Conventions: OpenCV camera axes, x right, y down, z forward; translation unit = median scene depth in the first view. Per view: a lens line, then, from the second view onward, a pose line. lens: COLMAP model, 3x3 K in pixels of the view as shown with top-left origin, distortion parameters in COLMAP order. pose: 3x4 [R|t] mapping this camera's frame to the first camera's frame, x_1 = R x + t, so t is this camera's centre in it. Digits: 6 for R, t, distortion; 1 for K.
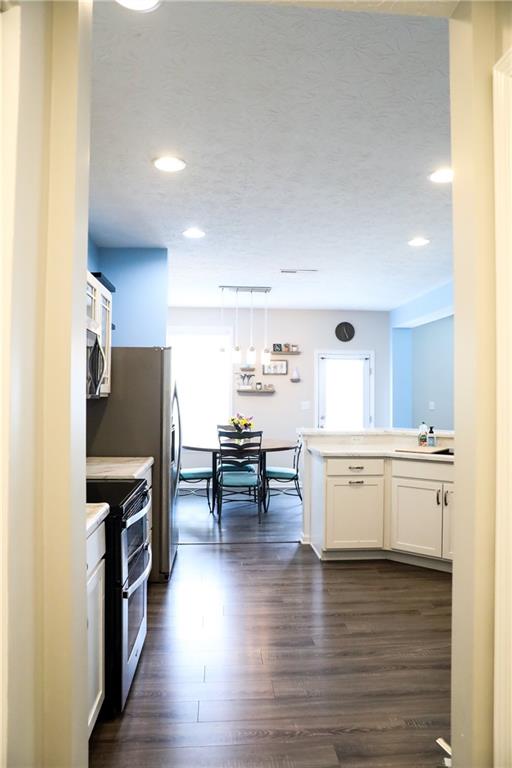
lens RADIAL K [[533.5, 0, 255.4], [0, 533.5, 384.9], [0, 0, 1]] dist [-0.056792, 0.007663]
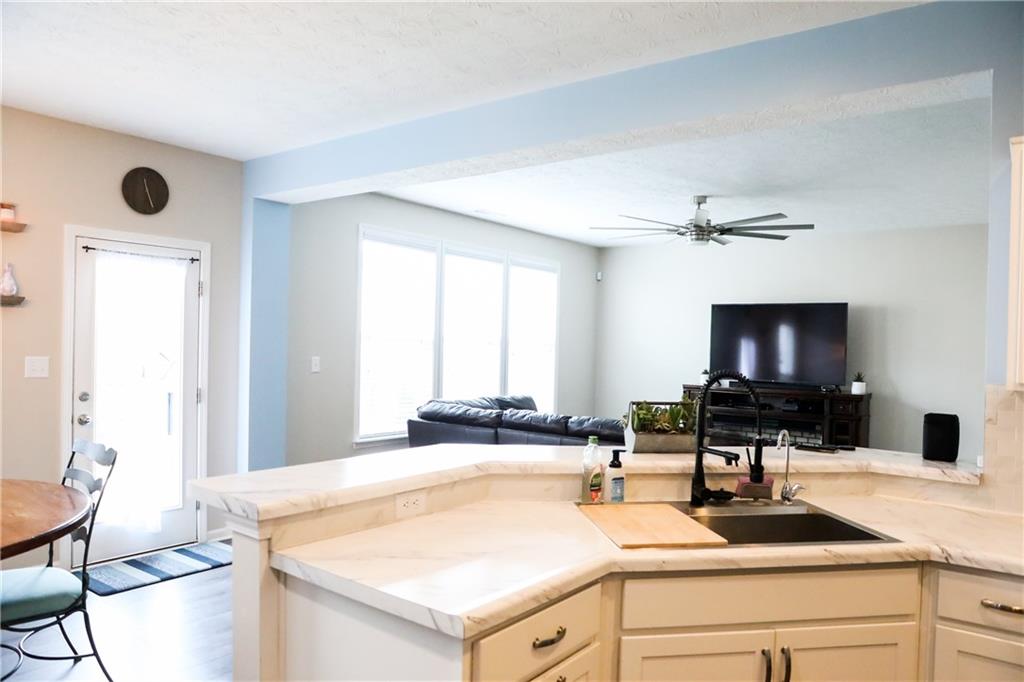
lens RADIAL K [[711.3, 0, 515.4], [0, 711.3, 345.9], [0, 0, 1]] dist [-0.056792, 0.007663]
pose [[0.661676, 0.007642, 0.749751, -0.051011], [-0.038626, 0.998968, 0.023906, -0.001781], [-0.748795, -0.044779, 0.661288, 0.416149]]
